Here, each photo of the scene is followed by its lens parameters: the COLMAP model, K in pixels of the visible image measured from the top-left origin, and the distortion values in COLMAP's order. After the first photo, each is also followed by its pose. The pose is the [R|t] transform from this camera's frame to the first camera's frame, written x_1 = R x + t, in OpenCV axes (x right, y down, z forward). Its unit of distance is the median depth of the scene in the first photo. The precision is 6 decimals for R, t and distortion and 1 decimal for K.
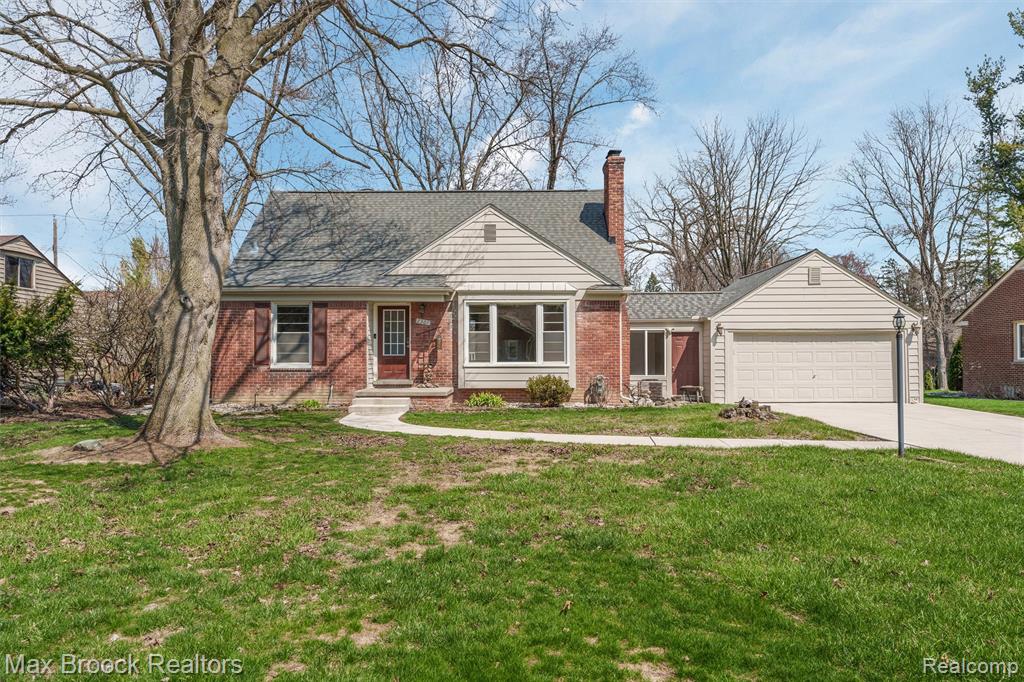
lens RADIAL K [[625.7, 0, 512.1], [0, 625.7, 365.9], [0, 0, 1]] dist [0.004773, 0.001009]
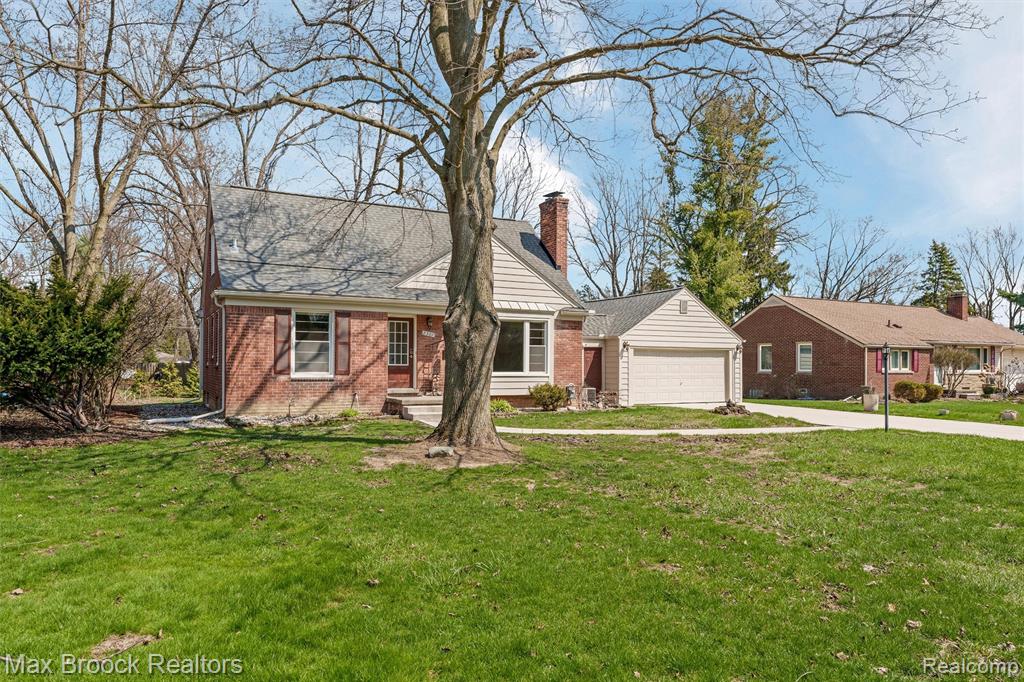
lens RADIAL K [[625.7, 0, 512.1], [0, 625.7, 365.9], [0, 0, 1]] dist [0.004773, 0.001009]
pose [[0.894920, 0.007615, 0.446161, -0.489431], [-0.001912, 0.999911, -0.013230, -0.002435], [-0.446222, 0.010987, 0.894855, -0.010512]]
